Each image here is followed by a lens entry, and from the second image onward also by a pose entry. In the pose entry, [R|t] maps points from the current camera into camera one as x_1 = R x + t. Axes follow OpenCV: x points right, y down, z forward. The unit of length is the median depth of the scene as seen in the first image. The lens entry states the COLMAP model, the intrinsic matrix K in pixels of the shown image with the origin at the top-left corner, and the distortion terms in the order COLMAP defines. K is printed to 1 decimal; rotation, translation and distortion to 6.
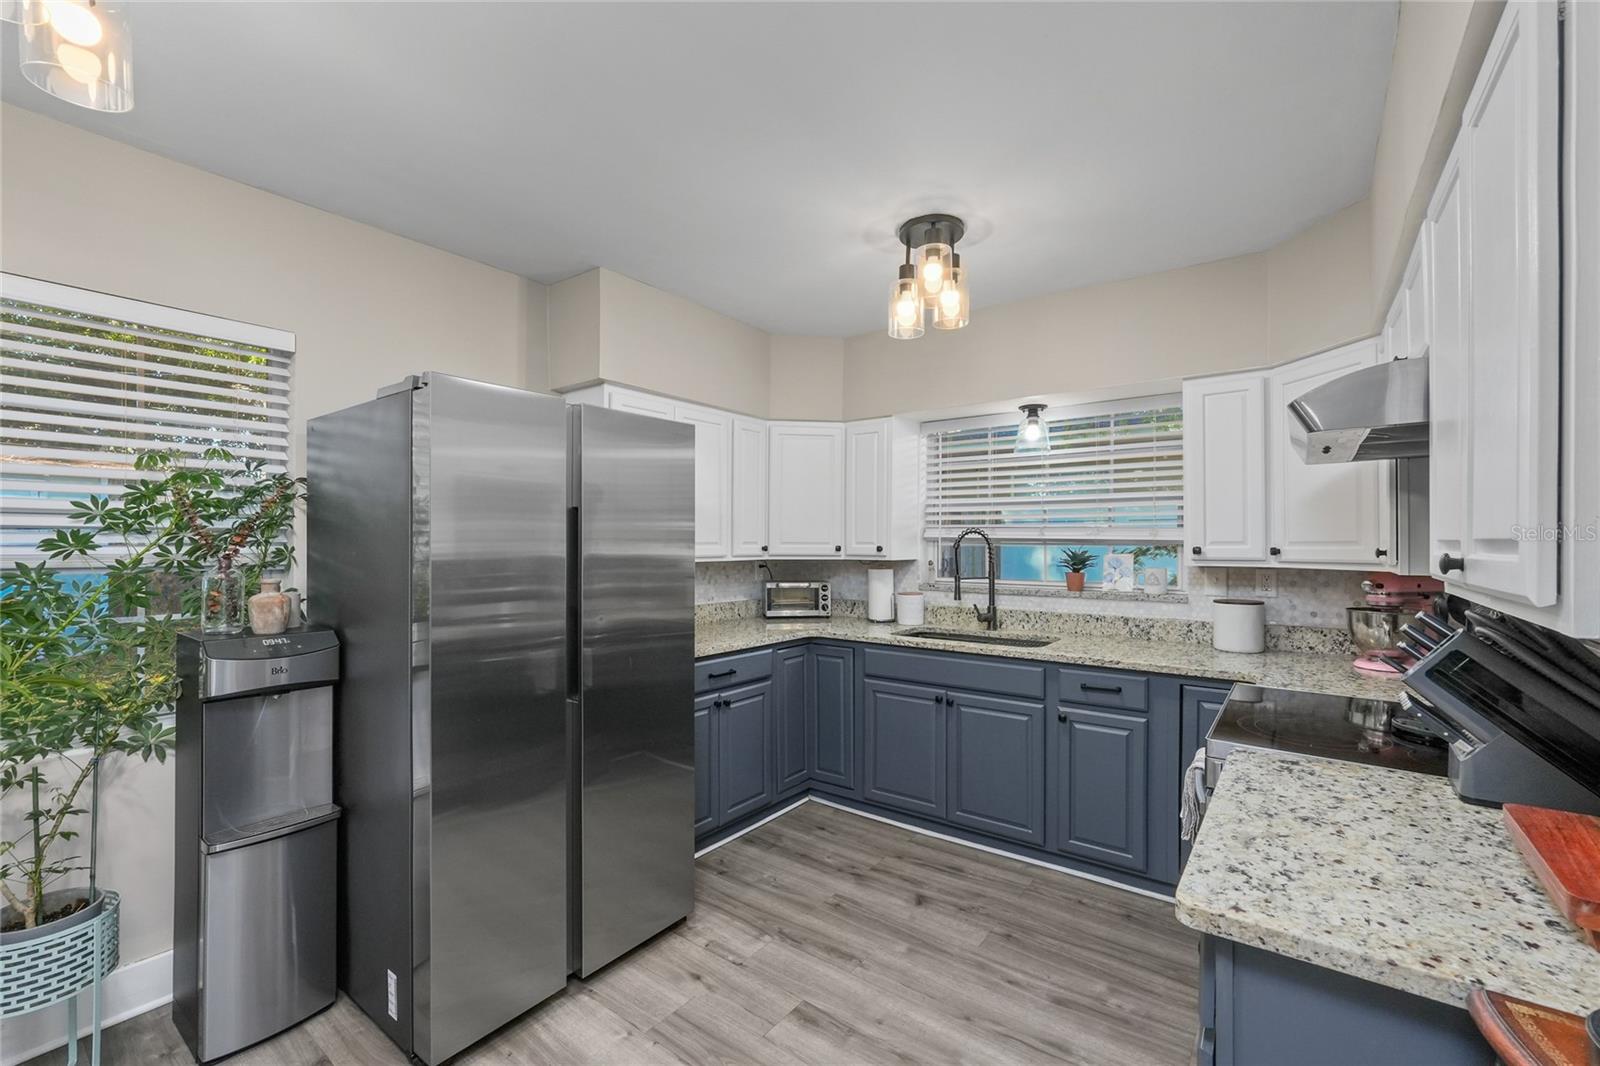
lens RADIAL K [[674.6, 0, 801.8], [0, 674.6, 536.4], [0, 0, 1]] dist [-0.008502, 0.000214]
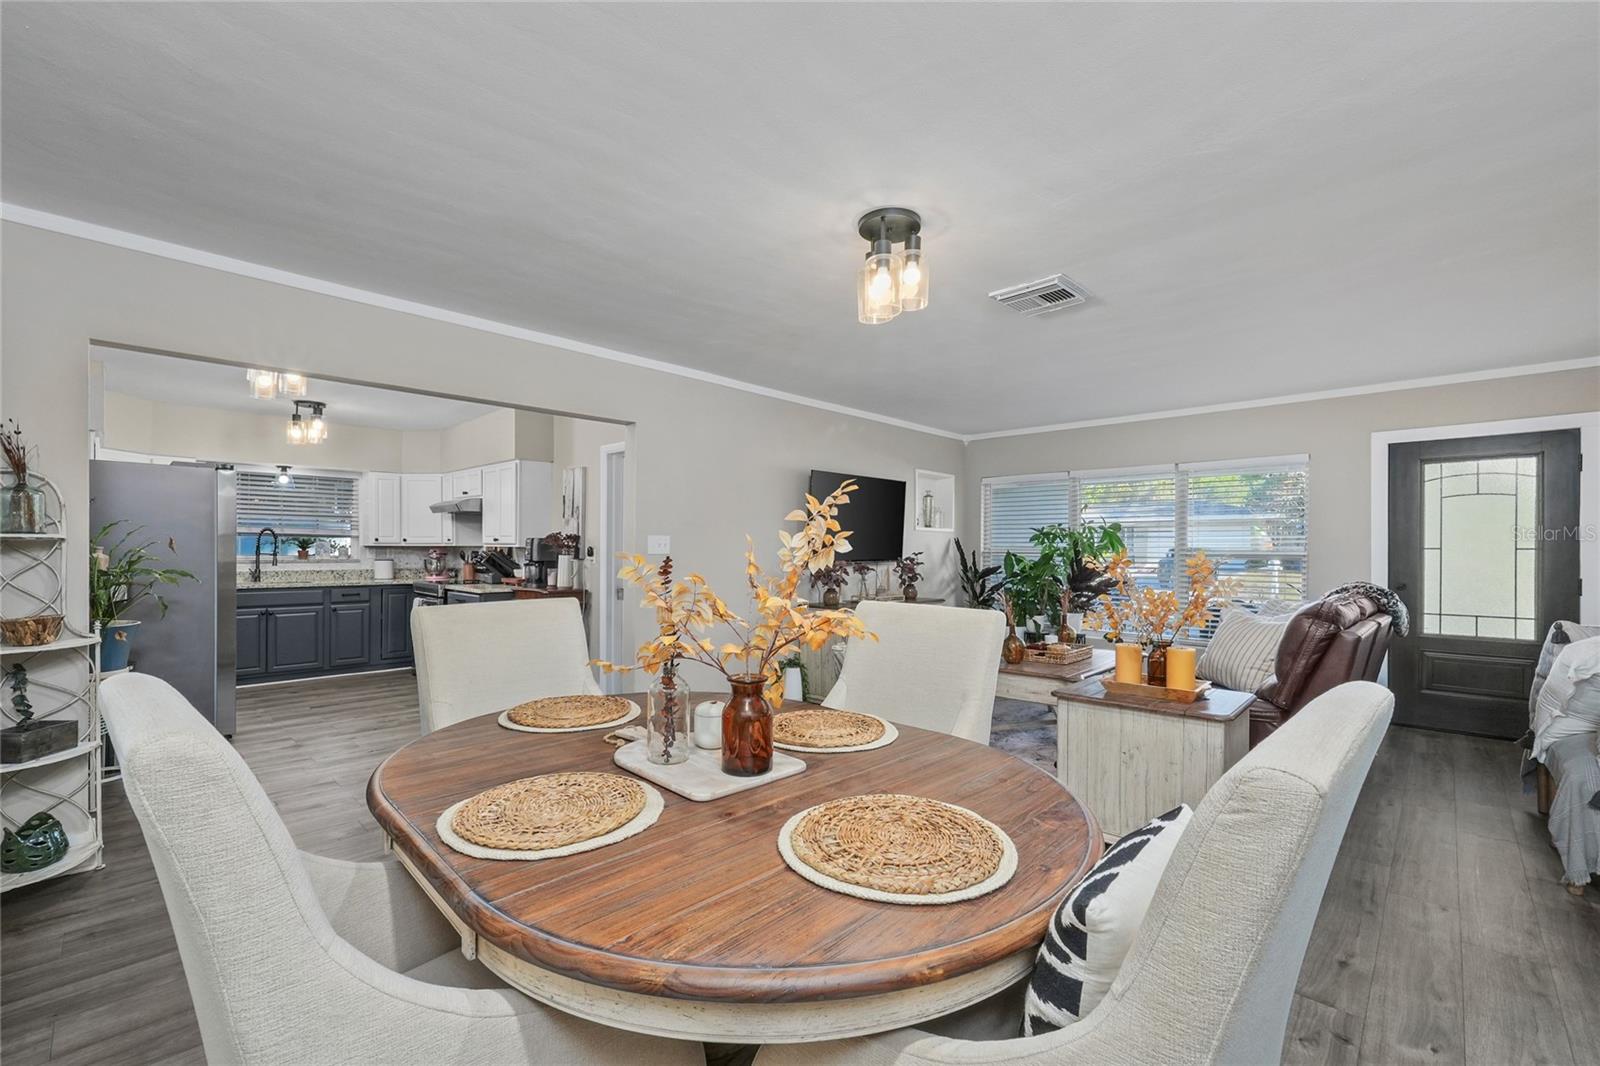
lens RADIAL K [[673.2, 0, 795.7], [0, 673.2, 534.5], [0, 0, 1]] dist [-0.010504, -0.000781]
pose [[0.126273, 0.014404, 0.991891, -1.712984], [-0.013704, 0.999824, -0.012774, 0.012843], [-0.991901, -0.011980, 0.126448, -0.885771]]
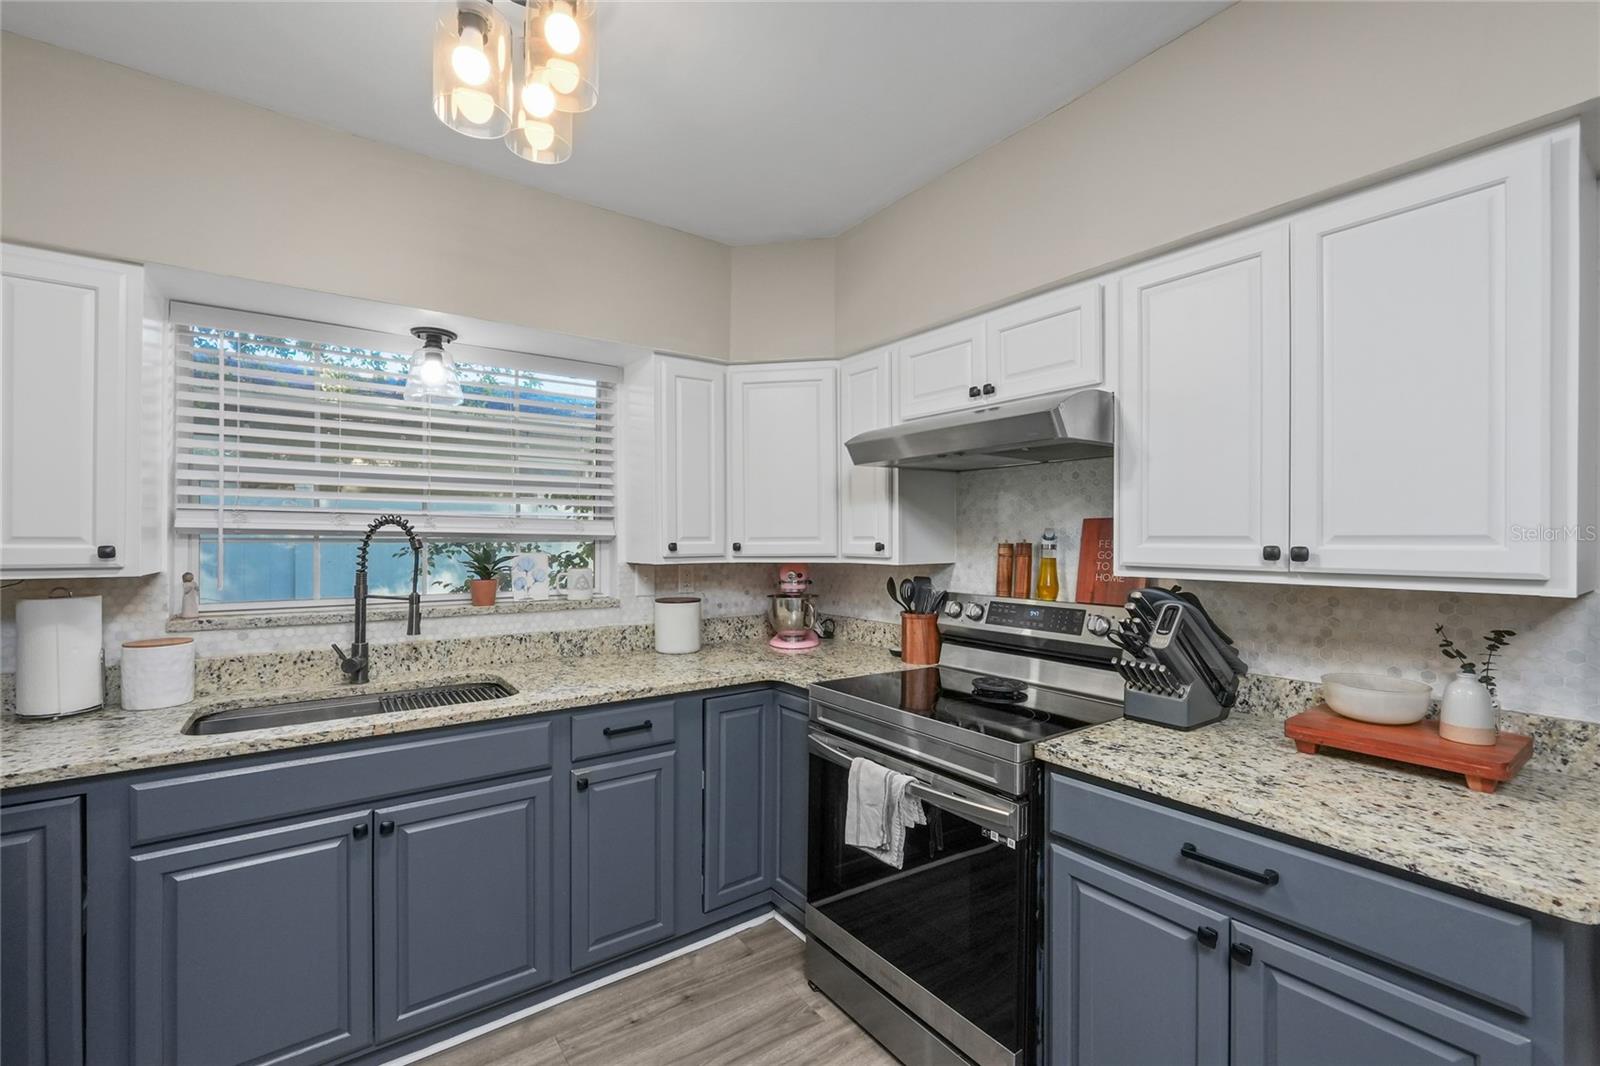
lens RADIAL K [[674.6, 0, 801.8], [0, 674.6, 536.4], [0, 0, 1]] dist [-0.008502, 0.000214]
pose [[0.298129, 0.002723, 0.954522, -0.220315], [-0.008602, 0.999963, -0.000166, 0.005405], [-0.954487, -0.008162, 0.298141, 0.558133]]
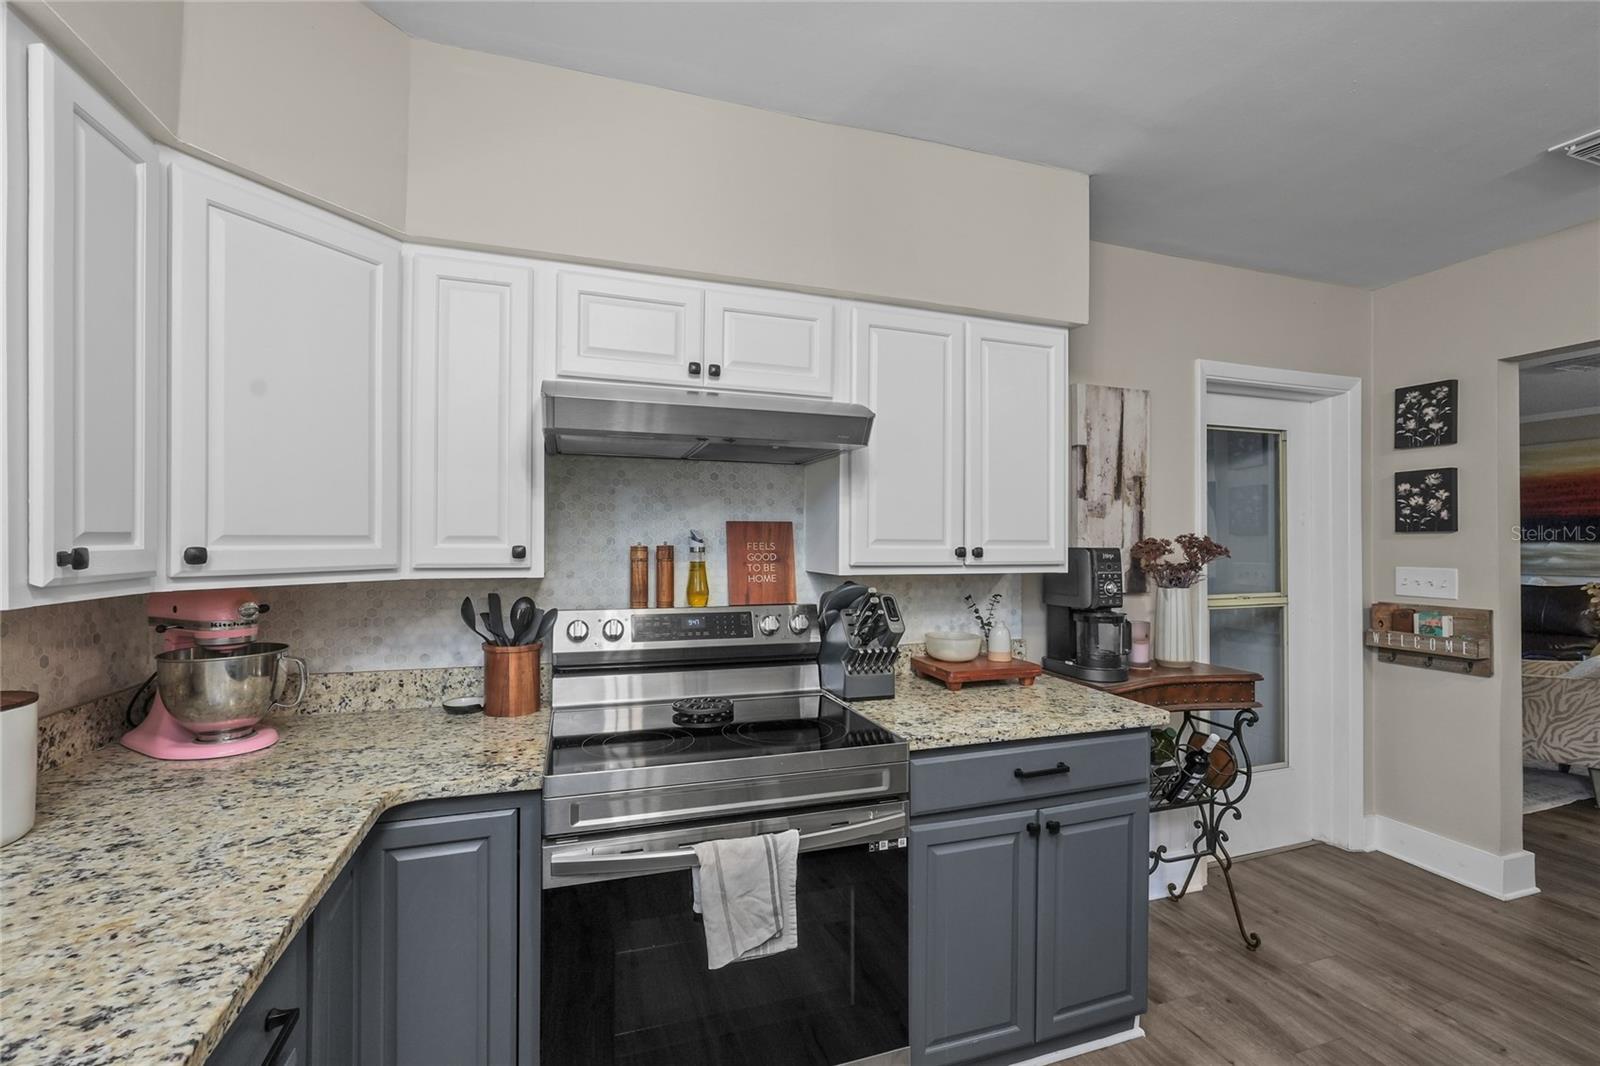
lens RADIAL K [[669.3, 0, 794.3], [0, 669.3, 541.6], [0, 0, 1]] dist [-0.016322, -0.000052]
pose [[-0.815422, -0.002290, 0.578862, 0.098556], [-0.009124, 0.999919, -0.008898, 0.011517], [-0.578794, -0.012537, -0.815377, 1.041899]]
